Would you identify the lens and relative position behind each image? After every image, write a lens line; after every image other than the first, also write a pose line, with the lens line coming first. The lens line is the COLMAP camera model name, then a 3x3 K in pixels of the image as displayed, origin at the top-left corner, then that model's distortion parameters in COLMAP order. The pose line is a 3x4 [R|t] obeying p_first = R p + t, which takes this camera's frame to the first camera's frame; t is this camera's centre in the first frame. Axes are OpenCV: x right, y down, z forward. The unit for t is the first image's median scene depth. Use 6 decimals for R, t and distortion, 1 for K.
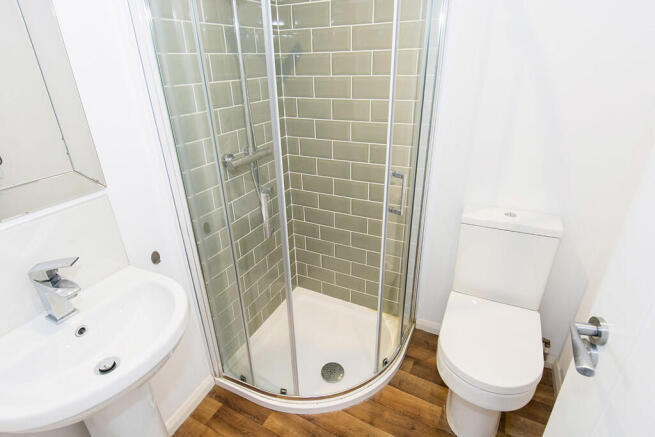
lens RADIAL K [[340.3, 0, 327.5], [0, 340.3, 218.5], [0, 0, 1]] dist [-0.001408, -0.000787]
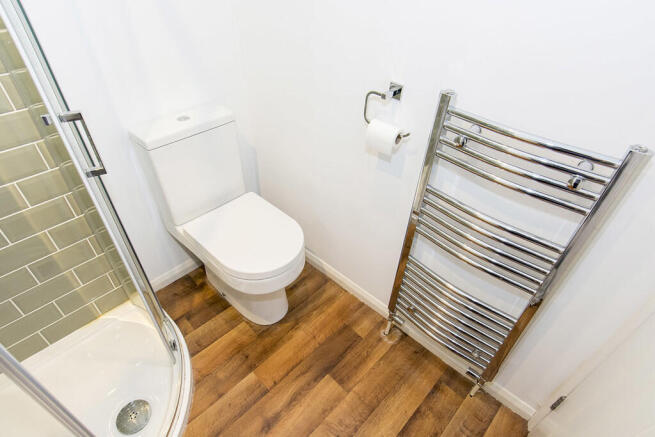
lens RADIAL K [[340.3, 0, 327.5], [0, 340.3, 218.5], [0, 0, 1]] dist [-0.001408, -0.000787]
pose [[0.274960, -0.580214, 0.766647, -0.209049], [0.369933, 0.799840, 0.472657, -0.084524], [-0.887438, 0.153647, 0.434565, 0.300176]]
